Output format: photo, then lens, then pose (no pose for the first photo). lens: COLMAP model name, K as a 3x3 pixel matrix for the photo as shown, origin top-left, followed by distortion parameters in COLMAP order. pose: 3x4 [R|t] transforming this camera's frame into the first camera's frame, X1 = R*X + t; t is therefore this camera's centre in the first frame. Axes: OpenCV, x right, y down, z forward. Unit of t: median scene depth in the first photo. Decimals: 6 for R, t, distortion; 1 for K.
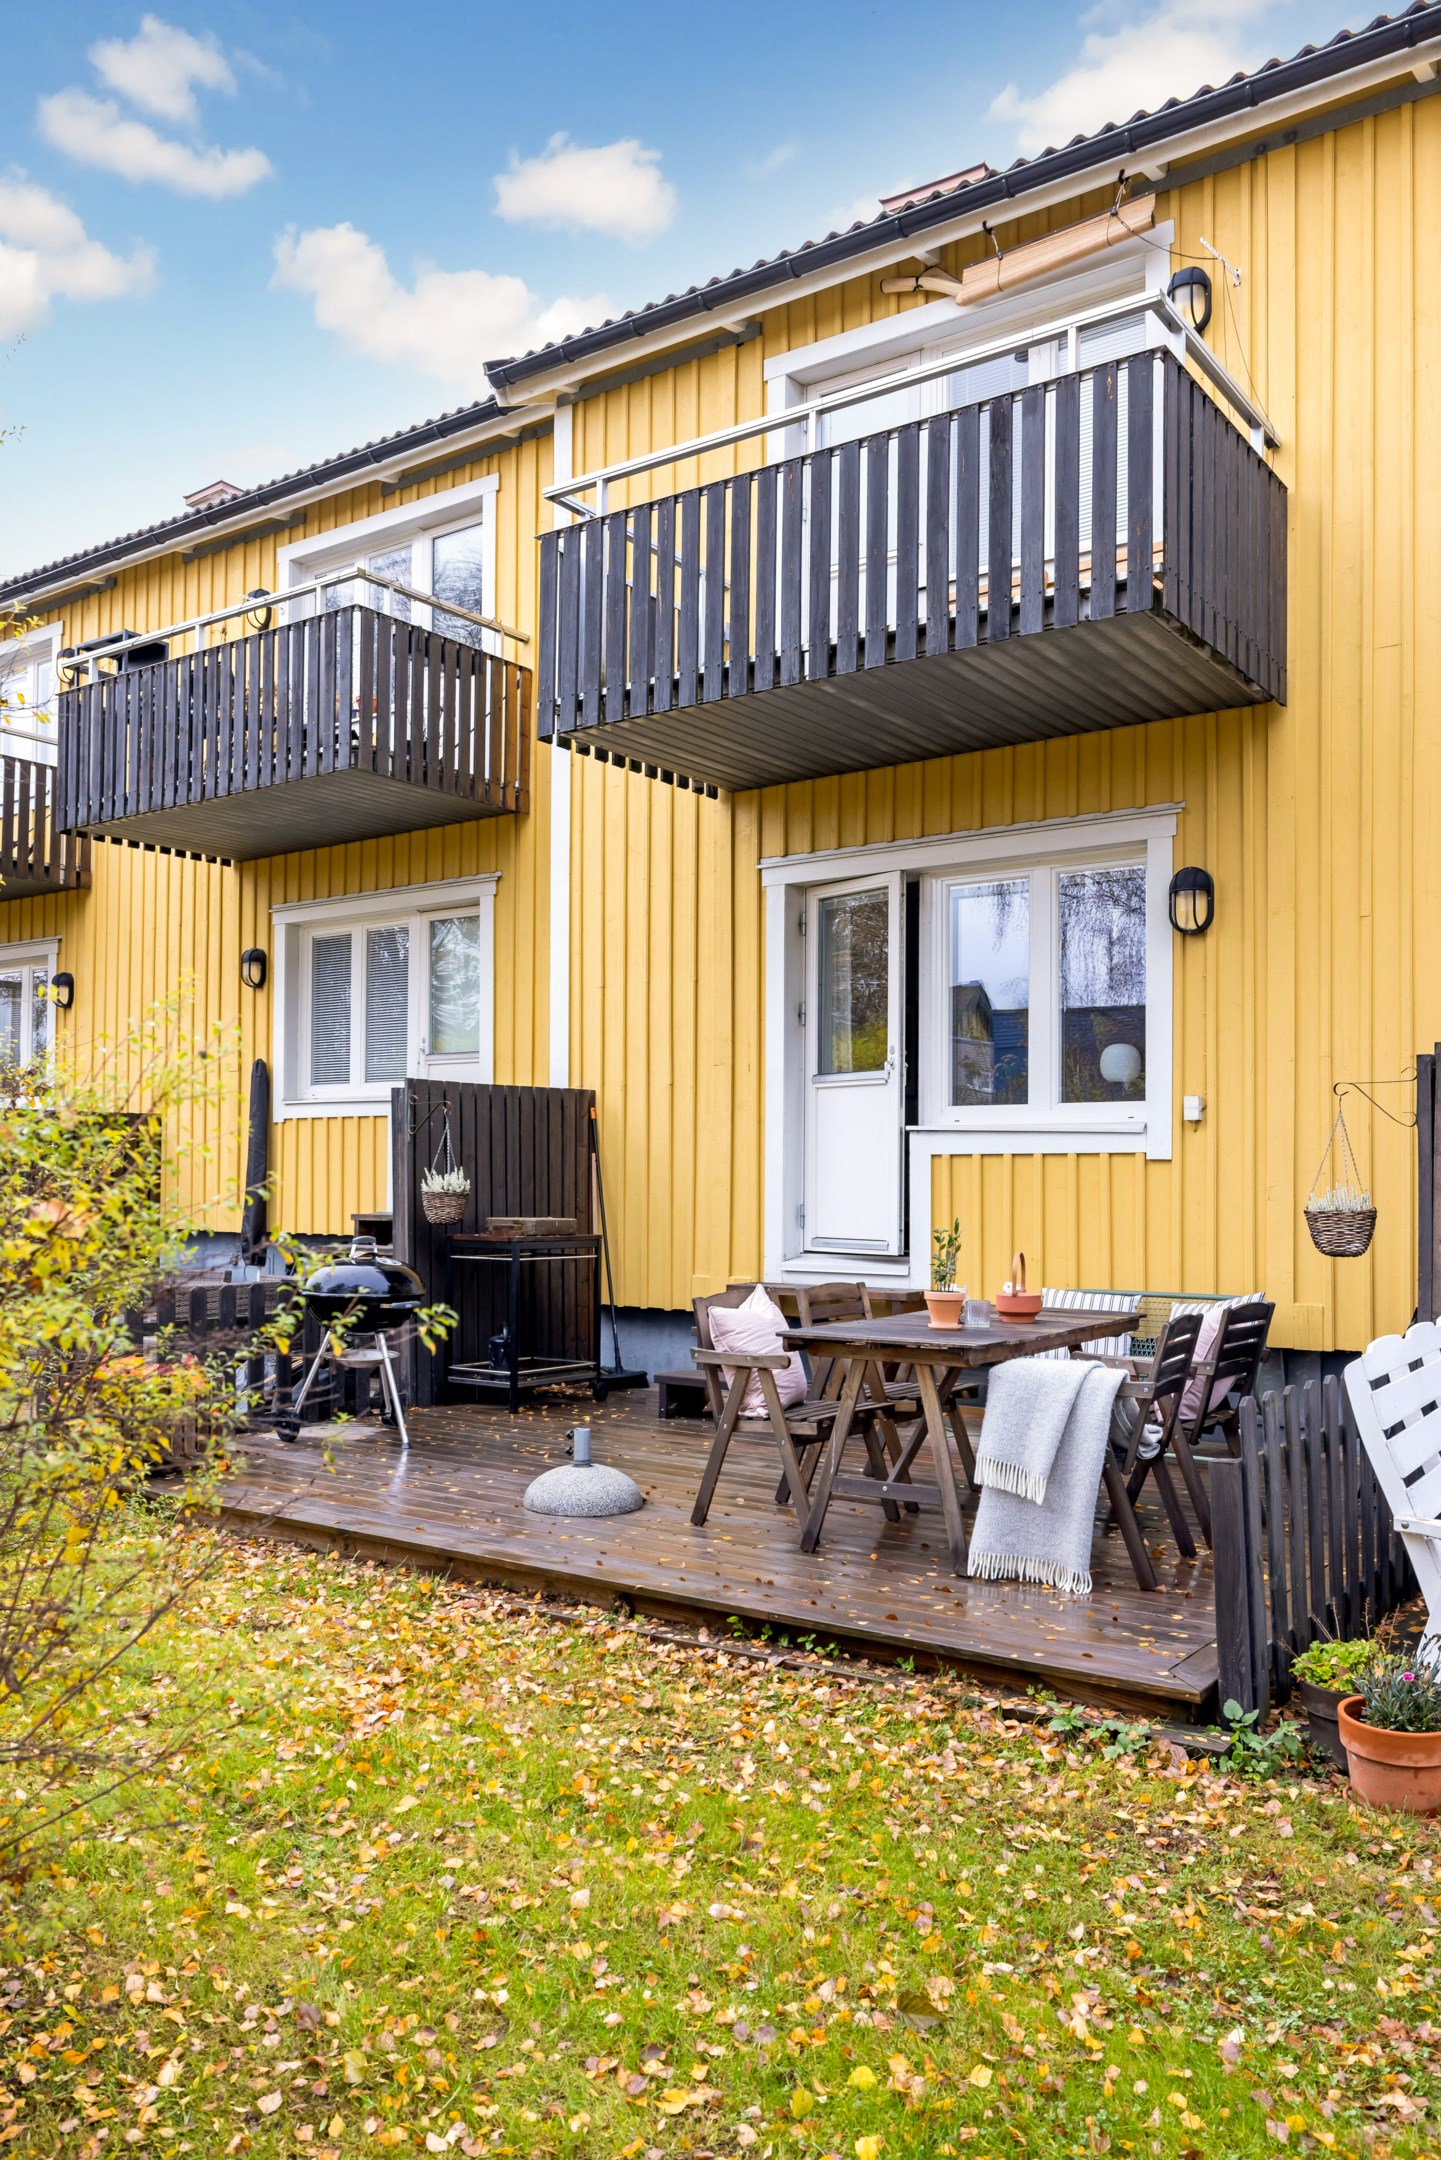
lens RADIAL K [[1609.8, 0, 673.6], [0, 1609.8, 1160.1], [0, 0, 1]] dist [0.003705, 0.000177]
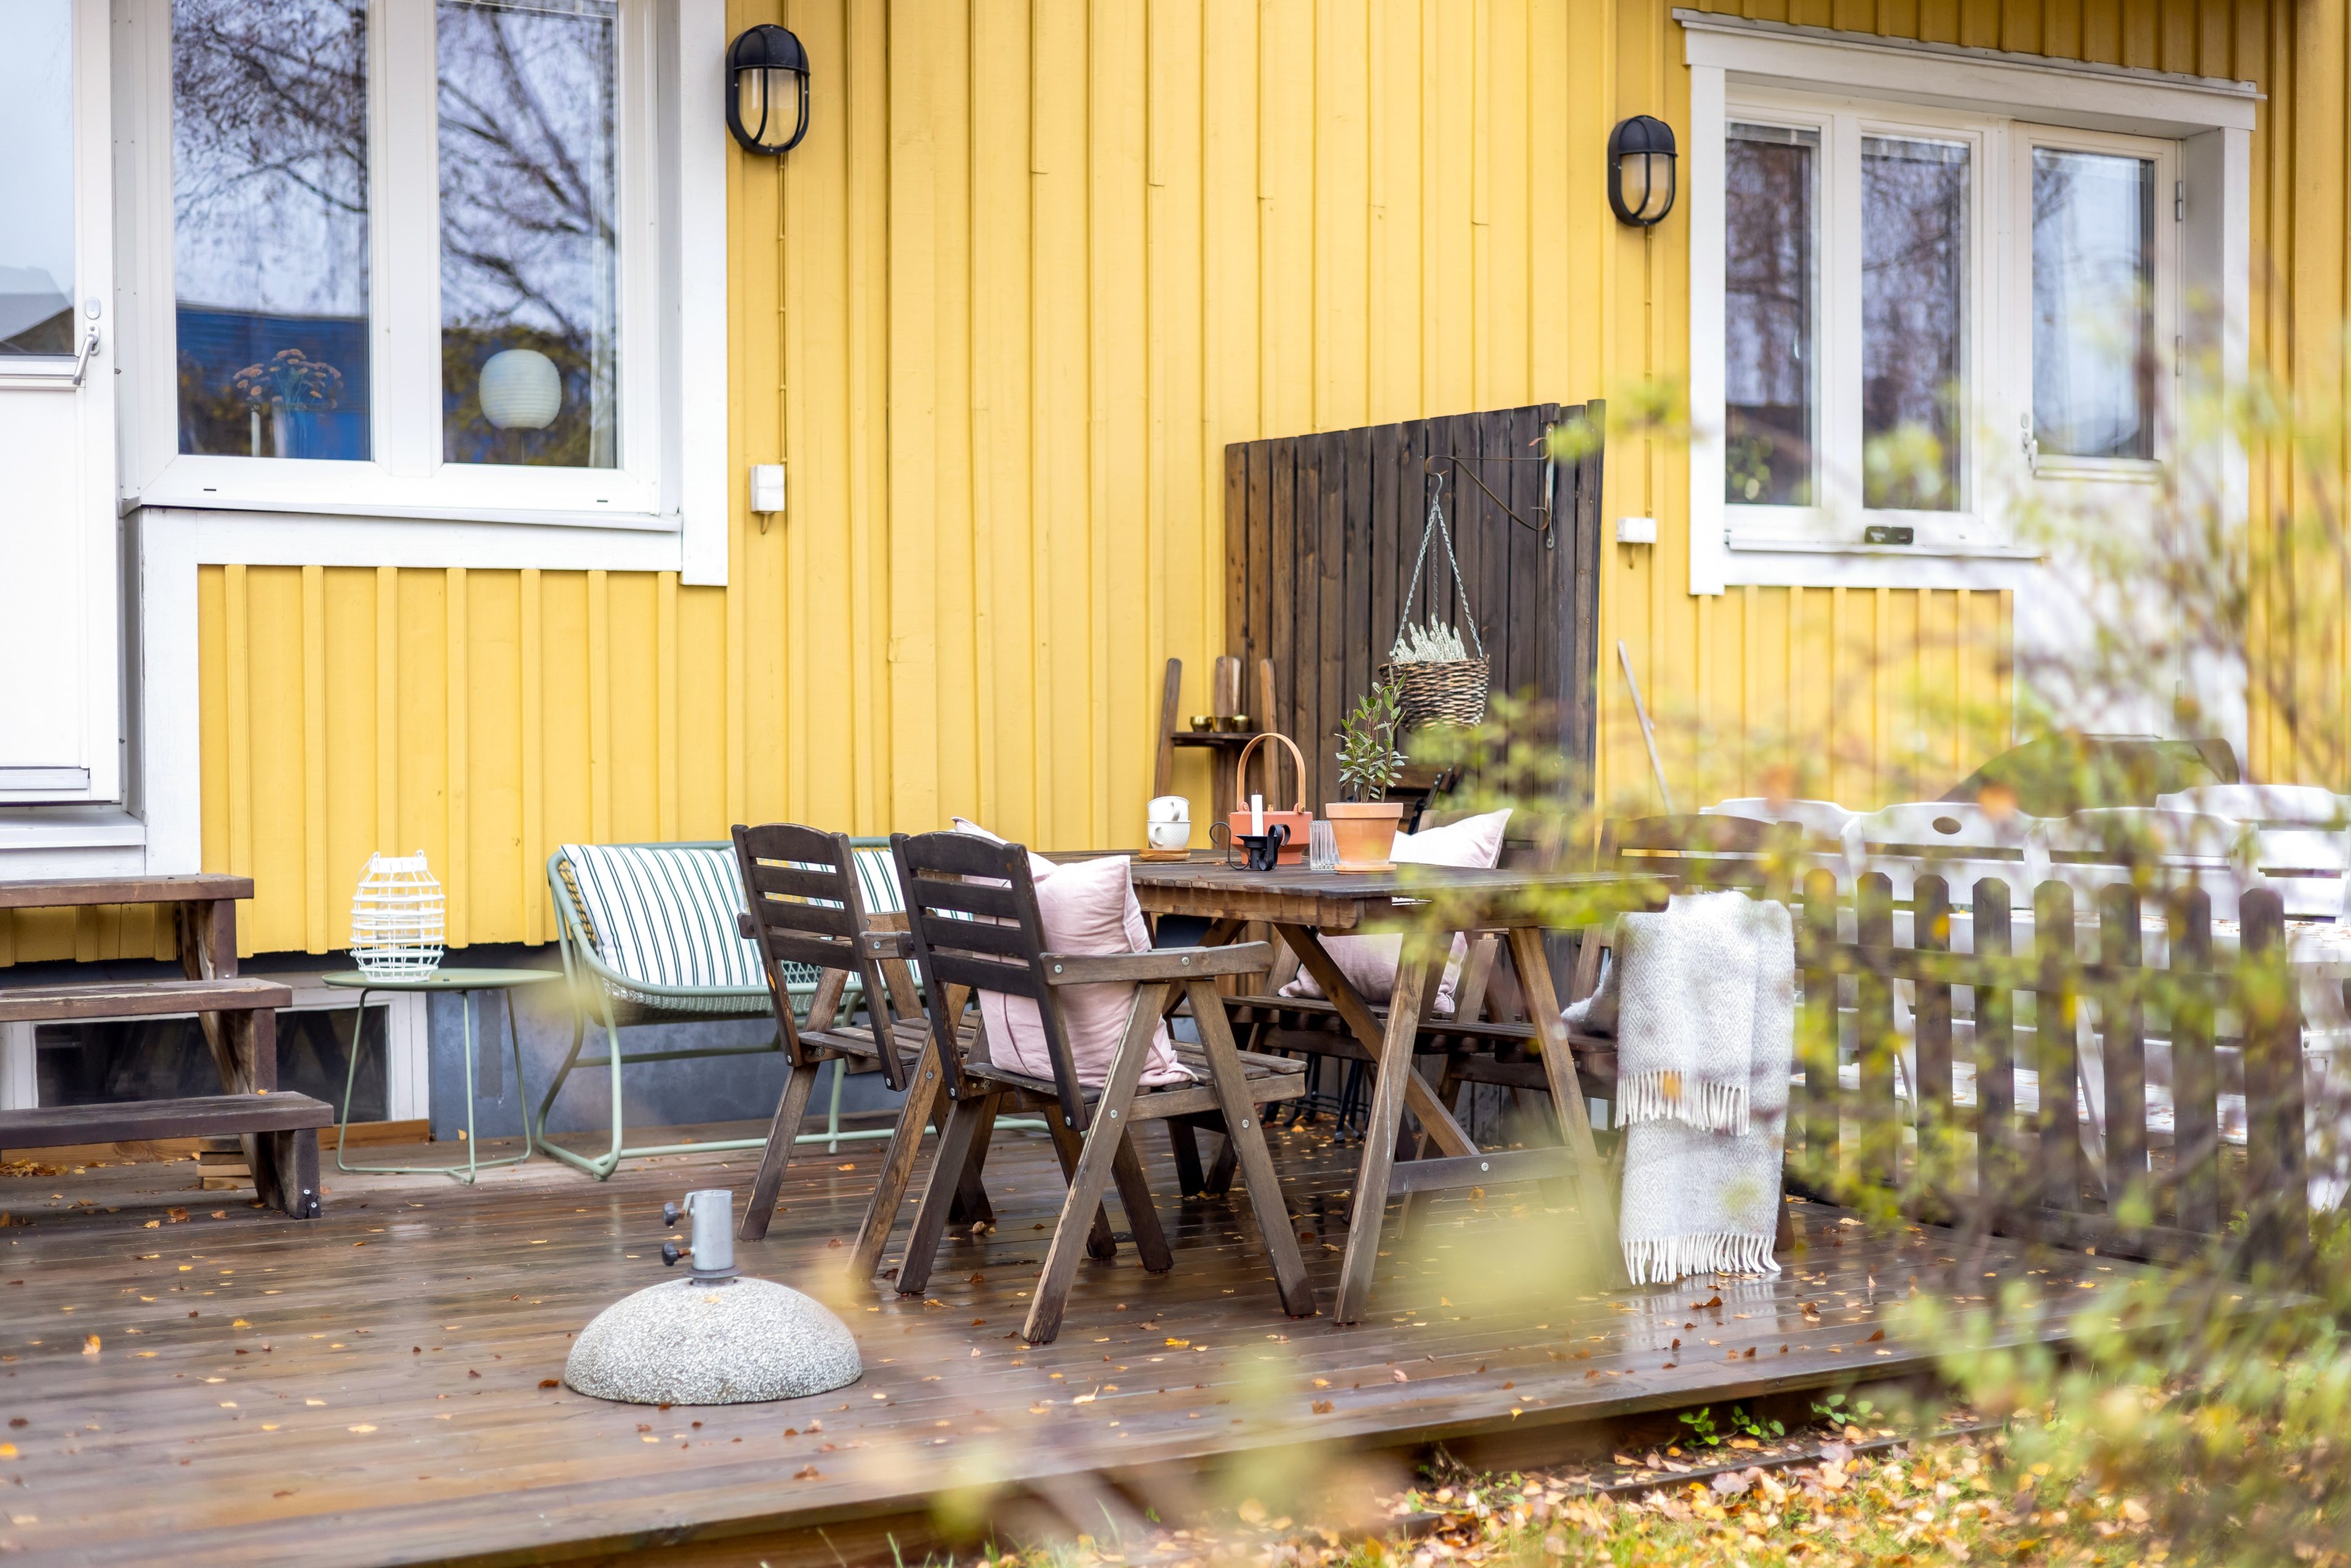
lens RADIAL K [[3294.3, 0, 1172.2], [0, 3294.3, 780.0], [0, 0, 1]] dist [-0.003346, 0.000000]
pose [[0.401438, -0.026393, 0.915506, -0.583157], [-0.003824, 0.999528, 0.030492, 0.028874], [-0.915878, -0.015741, 0.401147, 0.429142]]
